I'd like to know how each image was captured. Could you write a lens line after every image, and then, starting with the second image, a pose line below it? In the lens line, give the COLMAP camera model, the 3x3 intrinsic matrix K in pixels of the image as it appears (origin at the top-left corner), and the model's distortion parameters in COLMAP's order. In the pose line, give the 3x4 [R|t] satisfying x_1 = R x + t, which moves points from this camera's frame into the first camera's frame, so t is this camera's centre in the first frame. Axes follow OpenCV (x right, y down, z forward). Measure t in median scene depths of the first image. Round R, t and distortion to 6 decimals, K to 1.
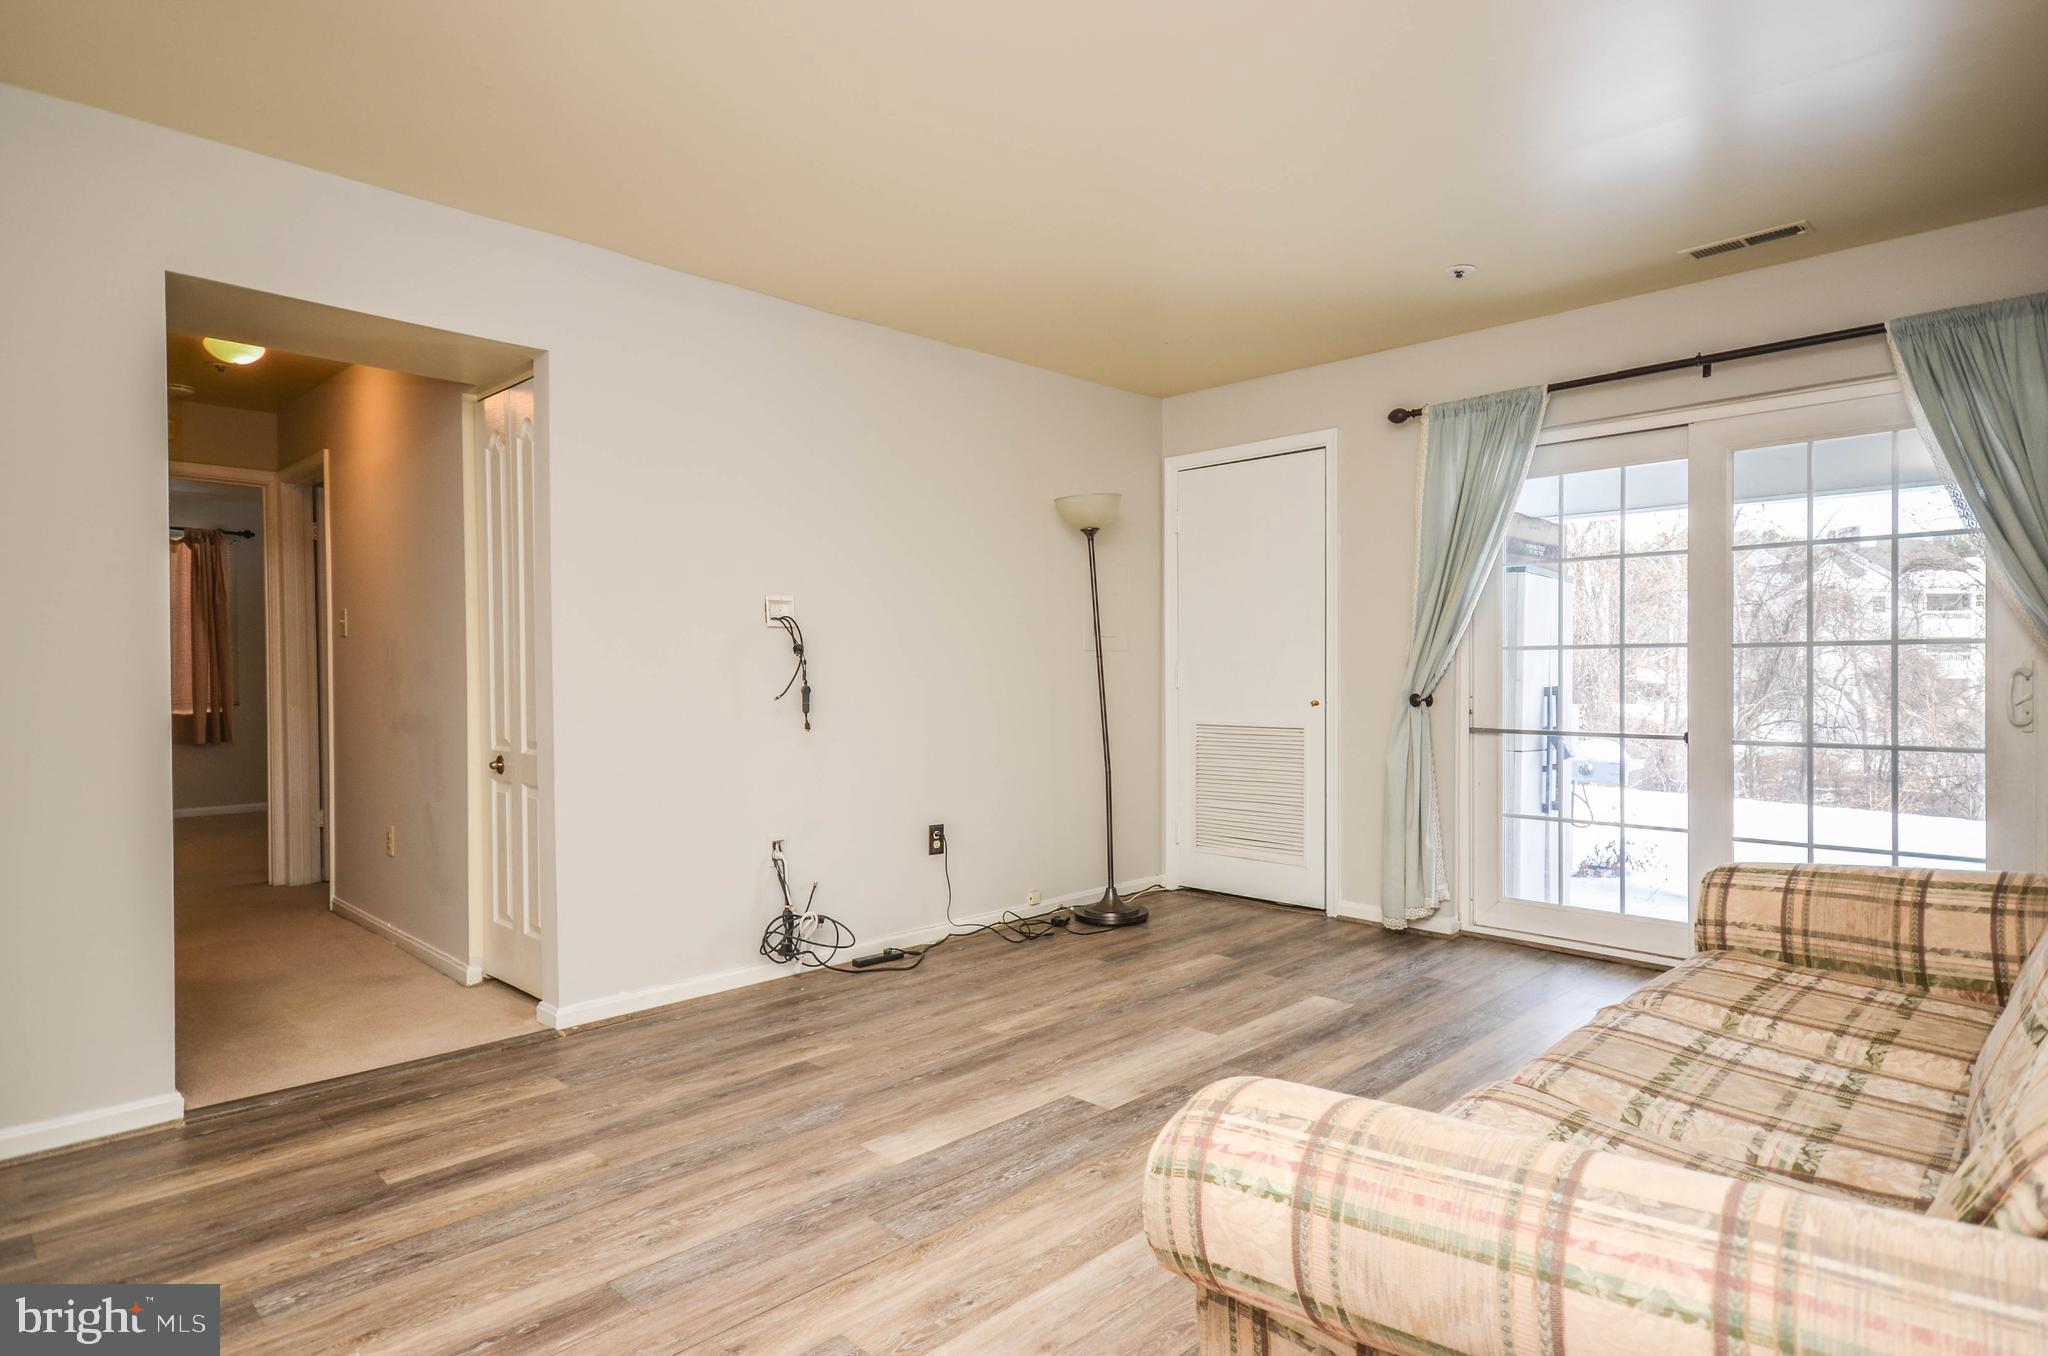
lens RADIAL K [[1107.7, 0, 1052.4], [0, 1107.7, 692.6], [0, 0, 1]] dist [0.010393, 0.005447]
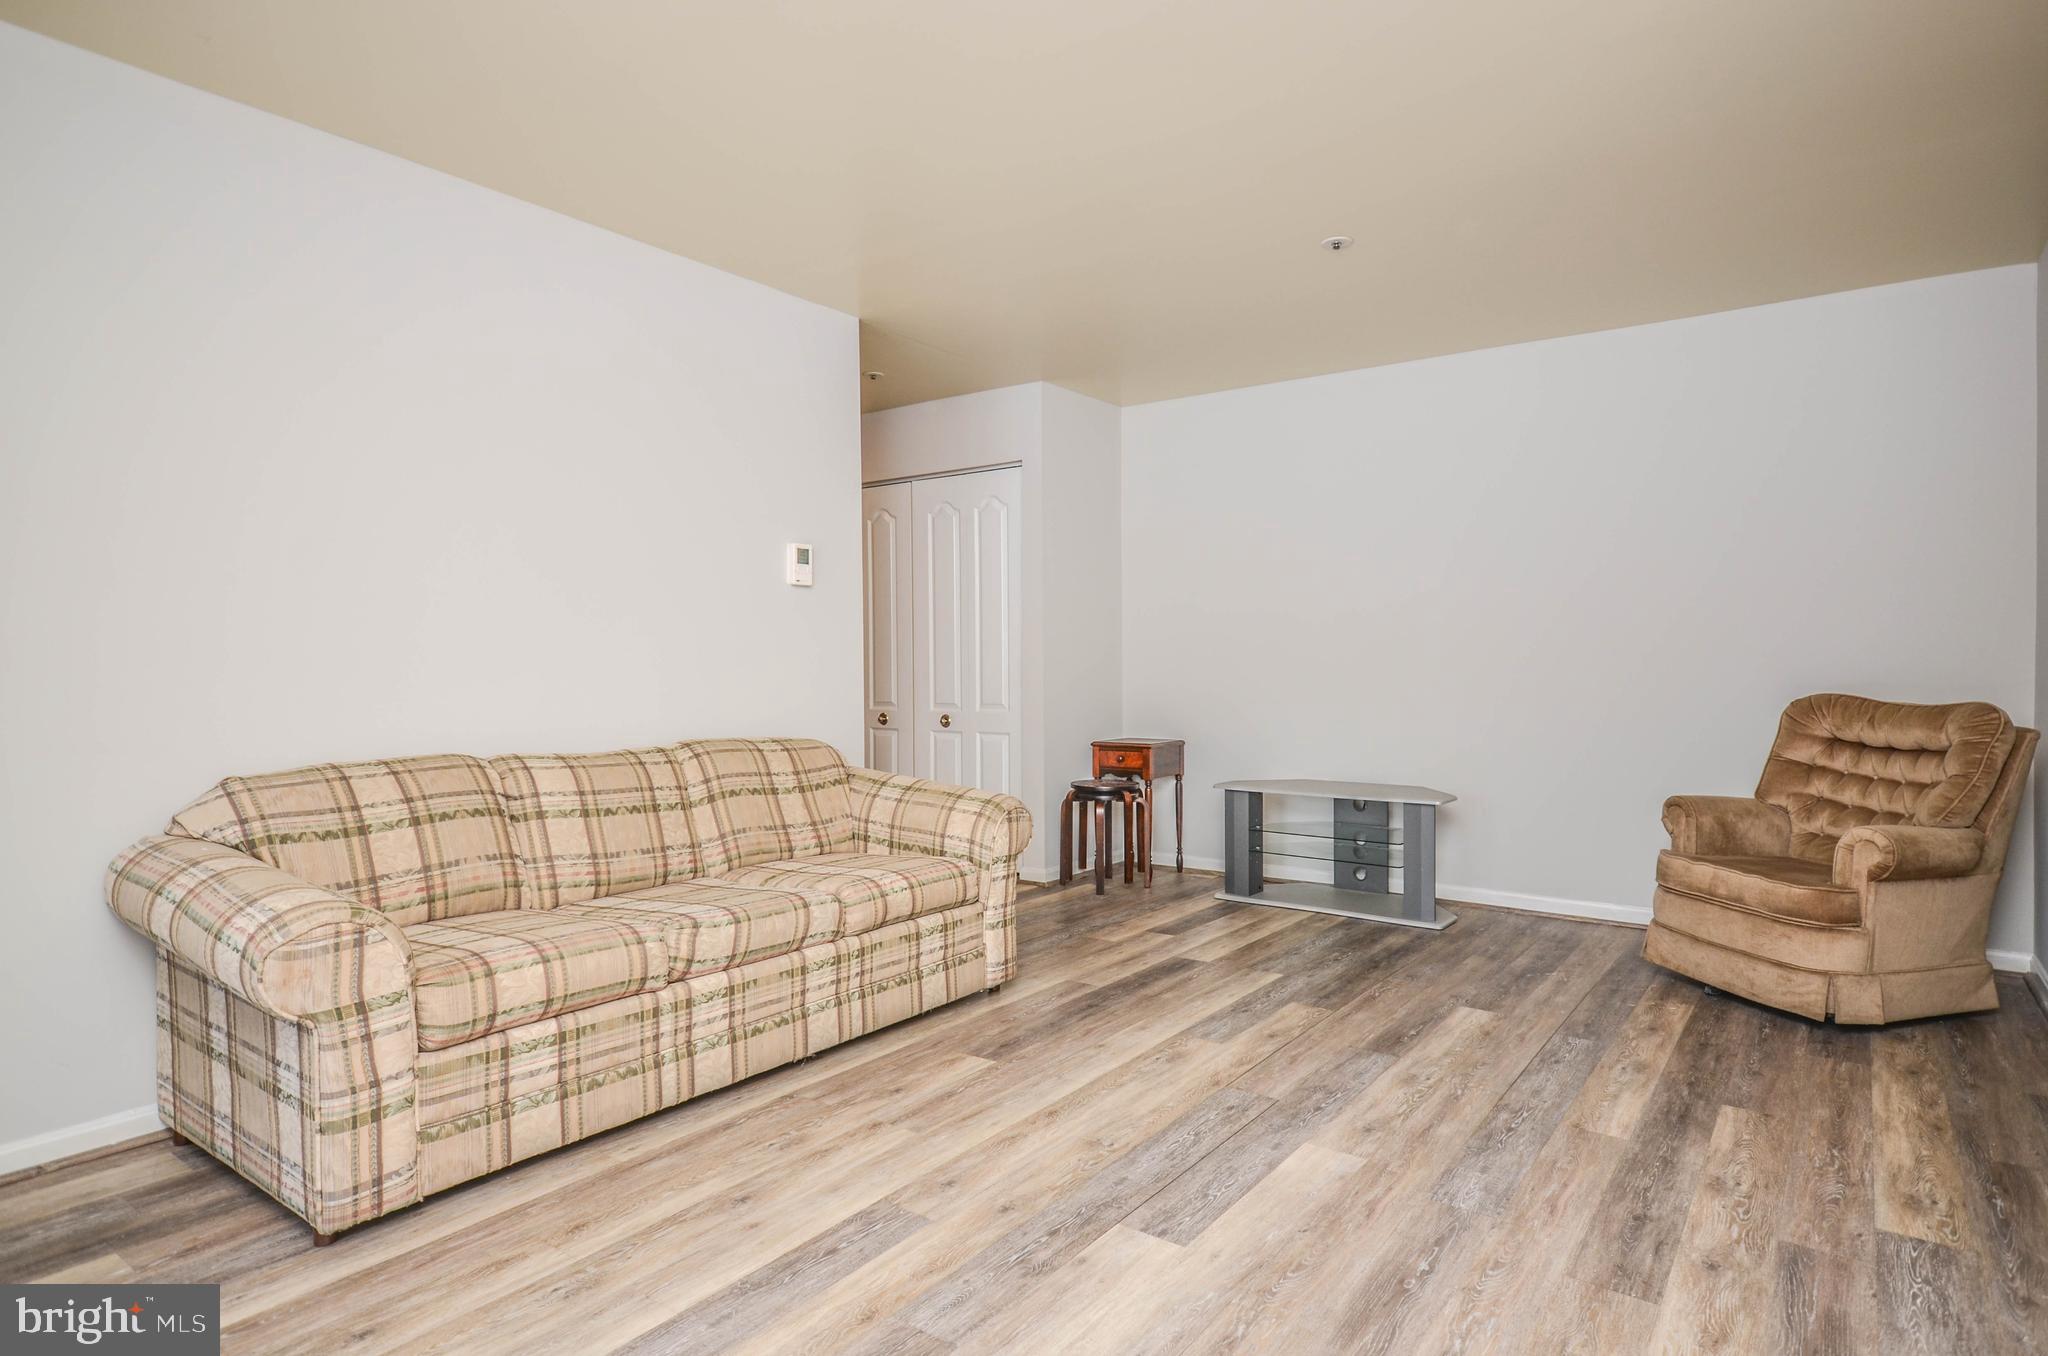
lens RADIAL K [[1107.7, 0, 1049.0], [0, 1107.7, 687.9], [0, 0, 1]] dist [0.010393, 0.005447]
pose [[-0.989579, 0.010745, -0.143587, 0.174923], [0.004906, 0.999149, 0.040955, -0.022499], [0.143904, 0.039823, -0.988790, 1.477637]]
